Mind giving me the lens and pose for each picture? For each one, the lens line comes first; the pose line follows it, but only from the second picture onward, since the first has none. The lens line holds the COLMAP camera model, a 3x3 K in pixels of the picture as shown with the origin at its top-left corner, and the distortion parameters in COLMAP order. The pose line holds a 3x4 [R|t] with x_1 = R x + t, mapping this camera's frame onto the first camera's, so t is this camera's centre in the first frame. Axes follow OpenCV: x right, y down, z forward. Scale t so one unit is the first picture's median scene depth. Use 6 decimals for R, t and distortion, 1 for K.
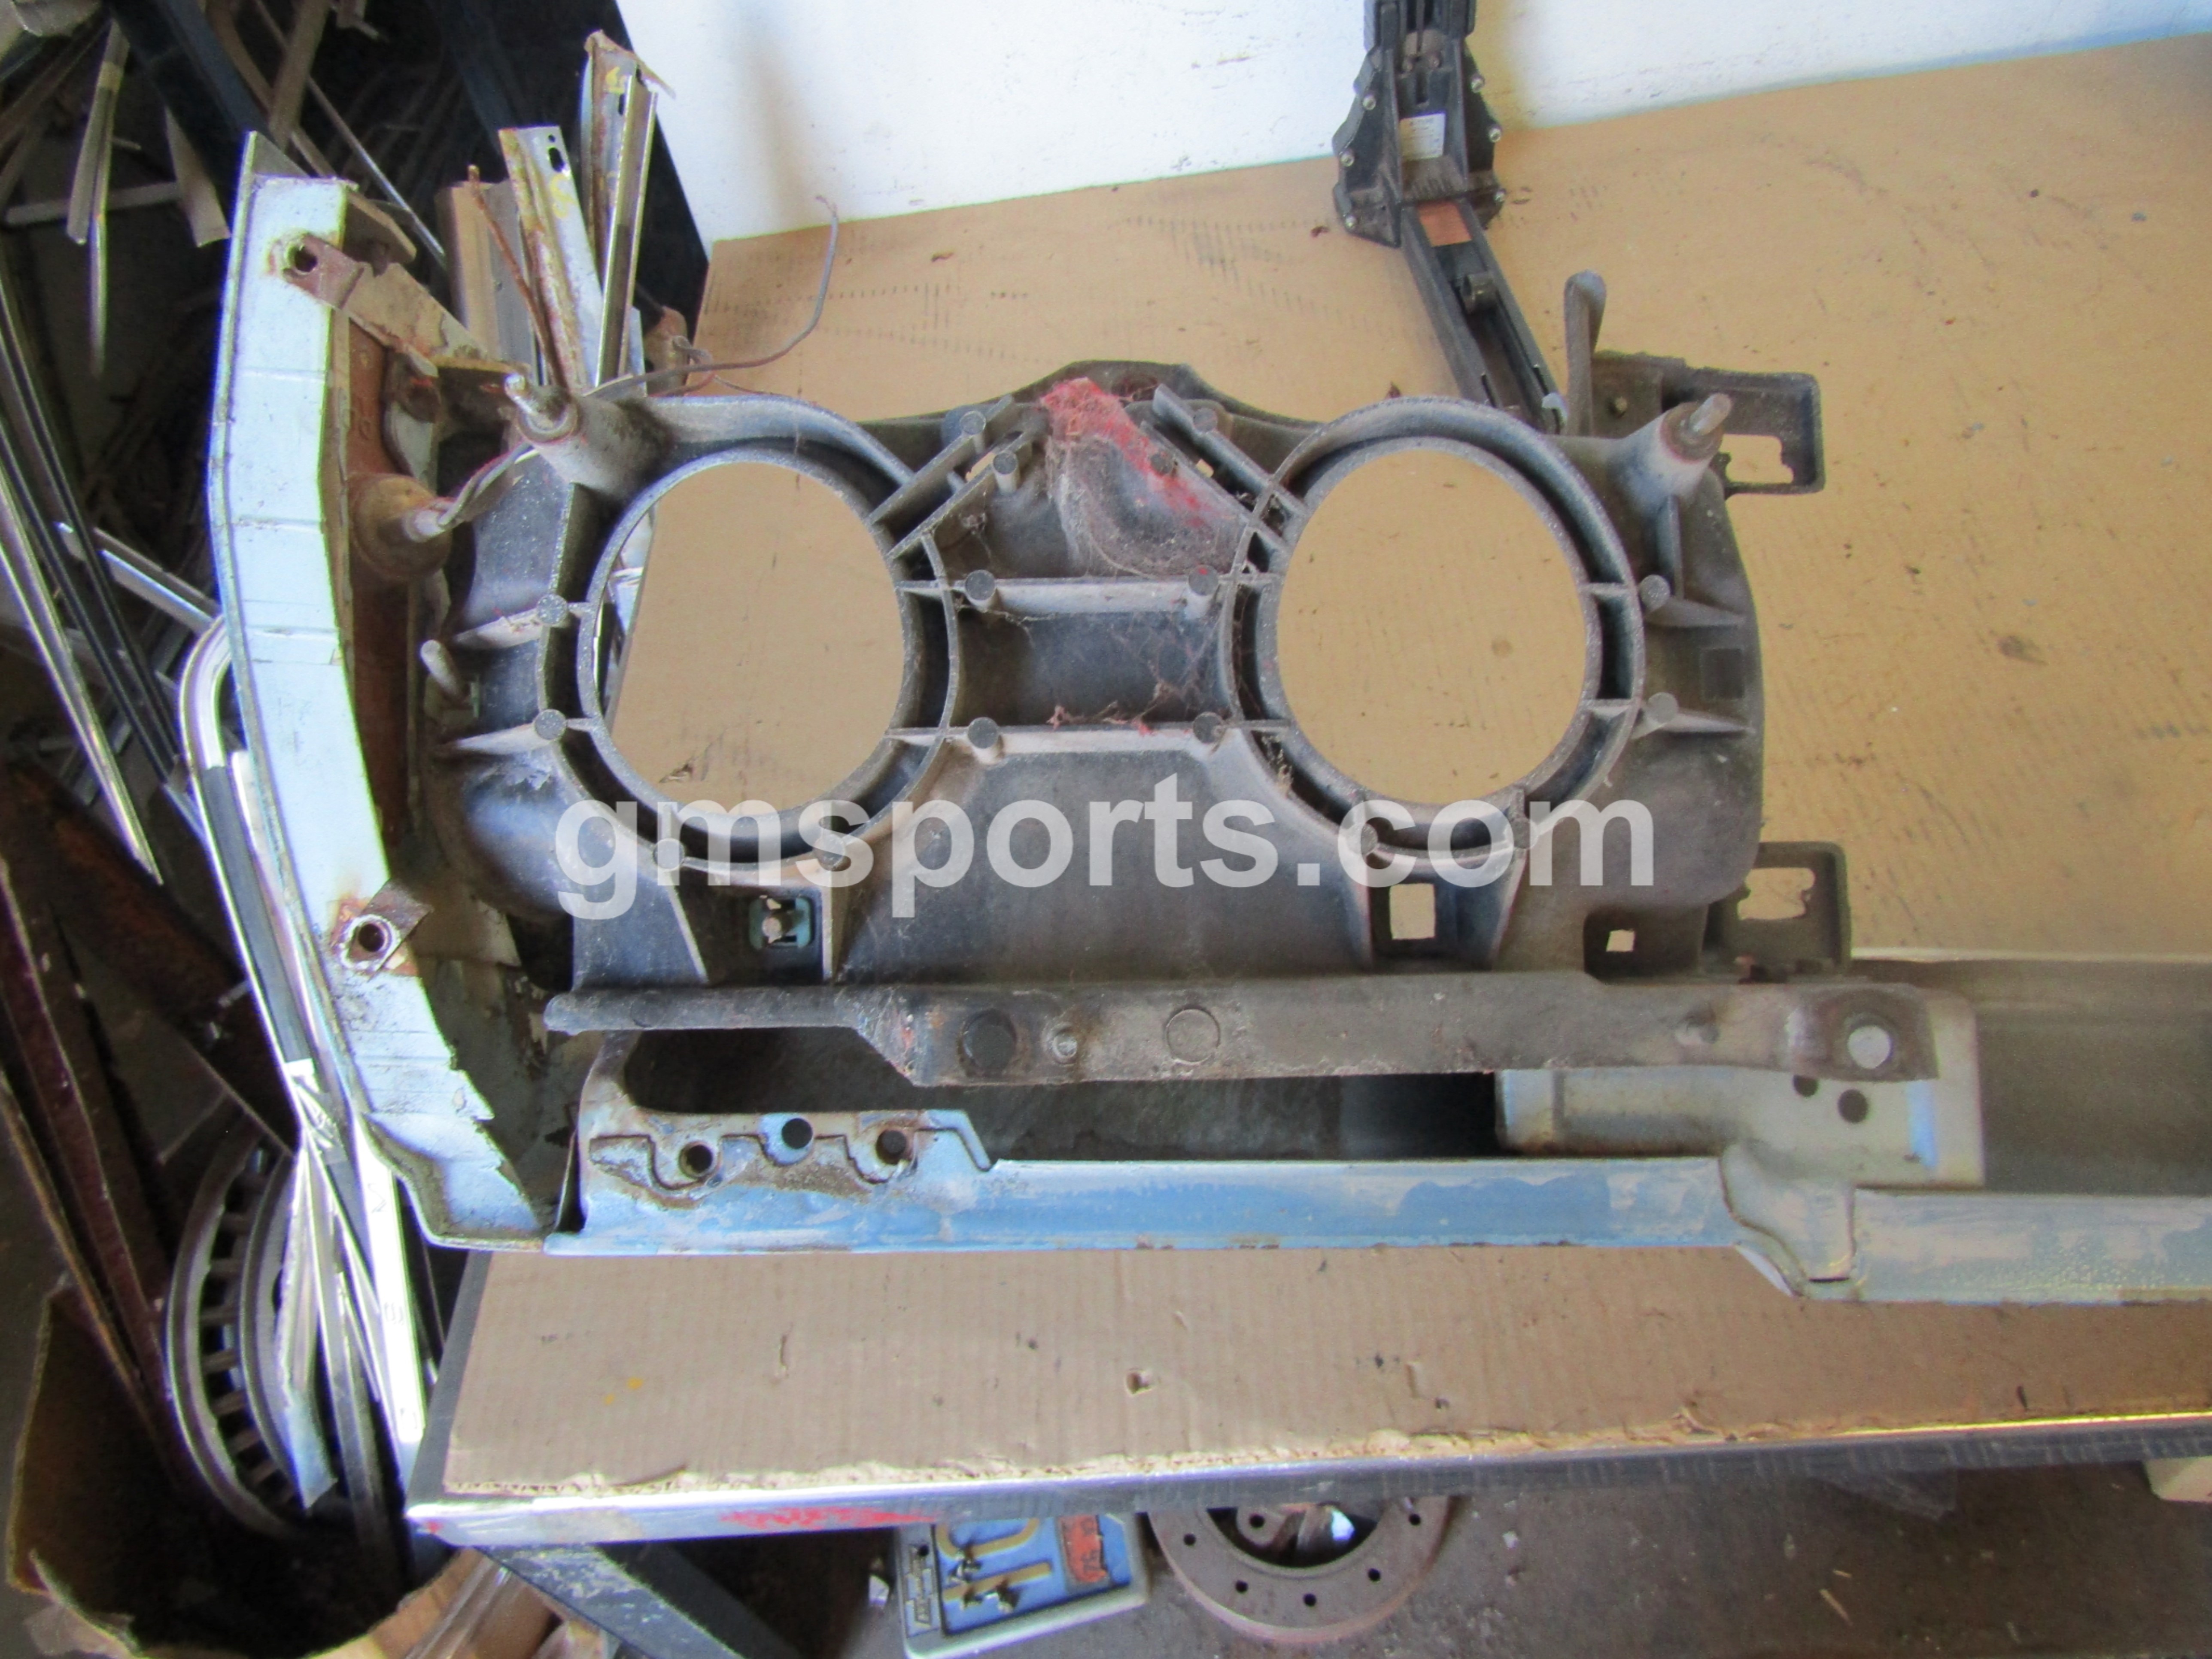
lens RADIAL K [[1594.3, 0, 1106.0], [0, 1594.3, 829.5], [0, 0, 1]] dist [-0.010318, 0.001781]
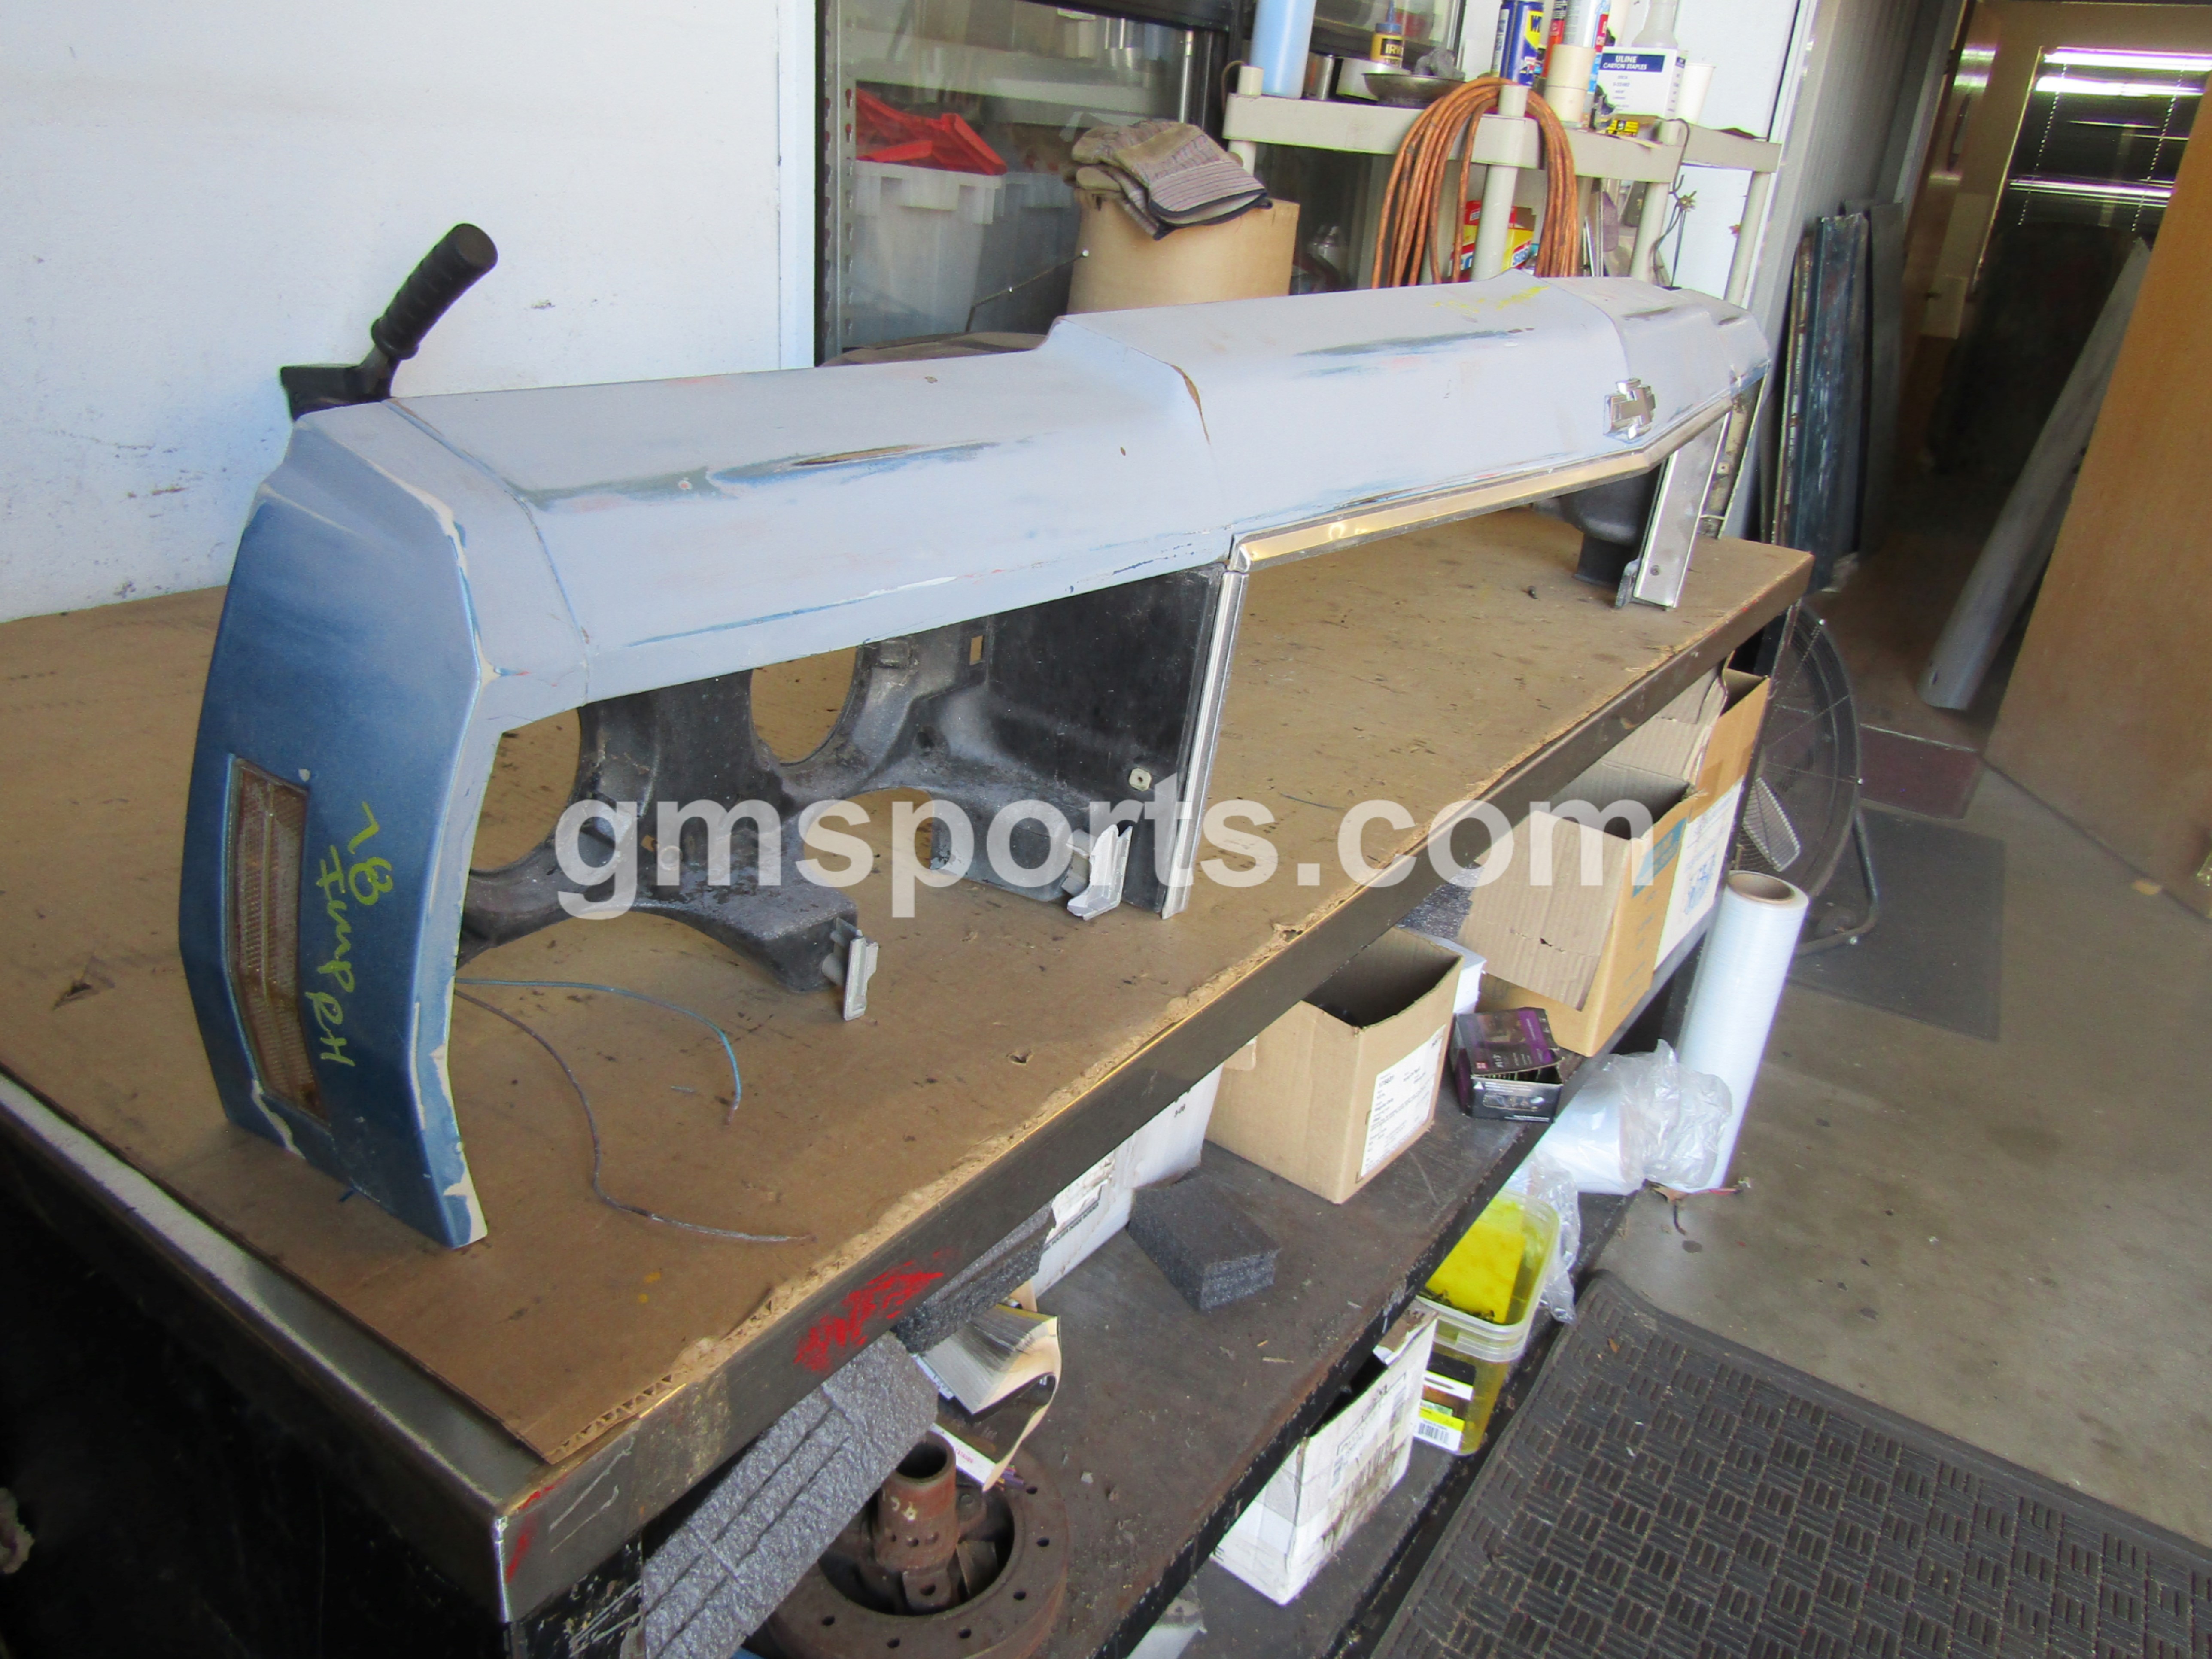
lens RADIAL K [[1596.7, 0, 1106.0], [0, 1596.7, 829.5], [0, 0, 1]] dist [-0.014399, 0.002888]
pose [[0.559303, -0.165171, 0.812342, -0.529515], [0.531872, 0.823152, -0.198829, 0.288495], [-0.635840, 0.543268, 0.548241, 0.138751]]
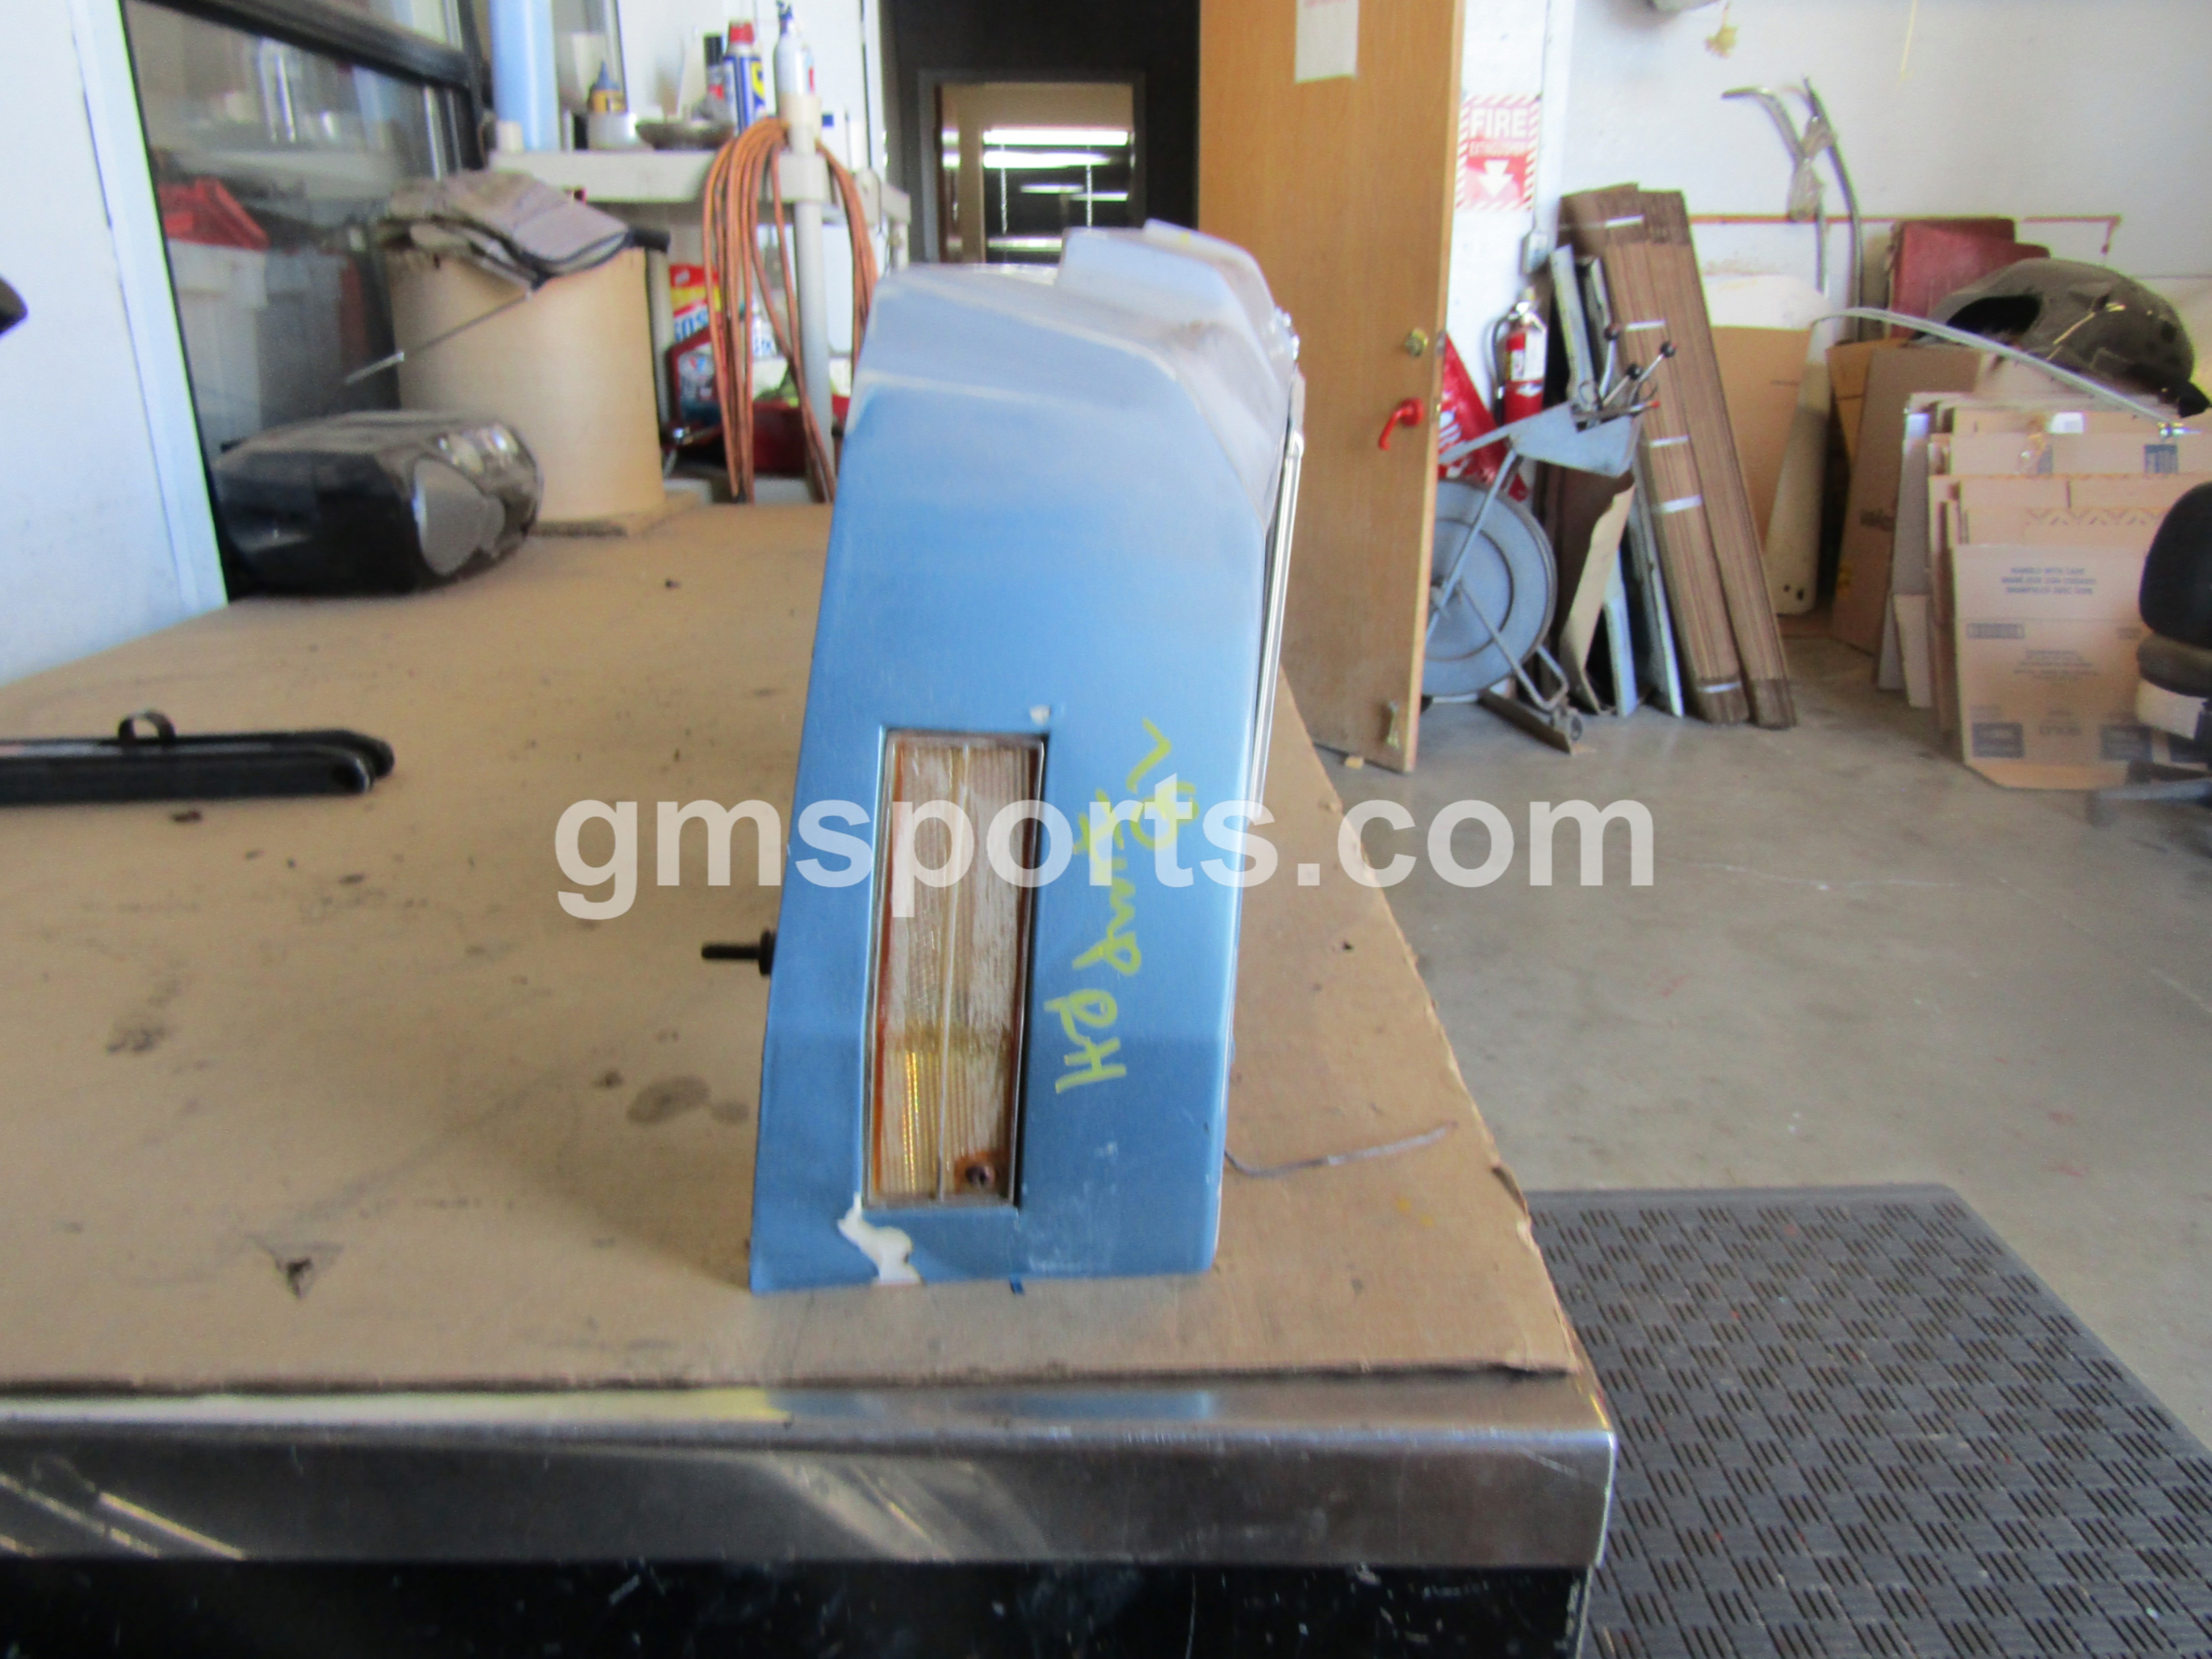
lens RADIAL K [[1594.3, 0, 1106.0], [0, 1594.3, 829.5], [0, 0, 1]] dist [-0.010318, 0.001781]
pose [[-0.015712, -0.190567, 0.981549, -0.668250], [0.772721, 0.620682, 0.132874, -0.013425], [-0.634551, 0.760551, 0.137502, 0.566532]]
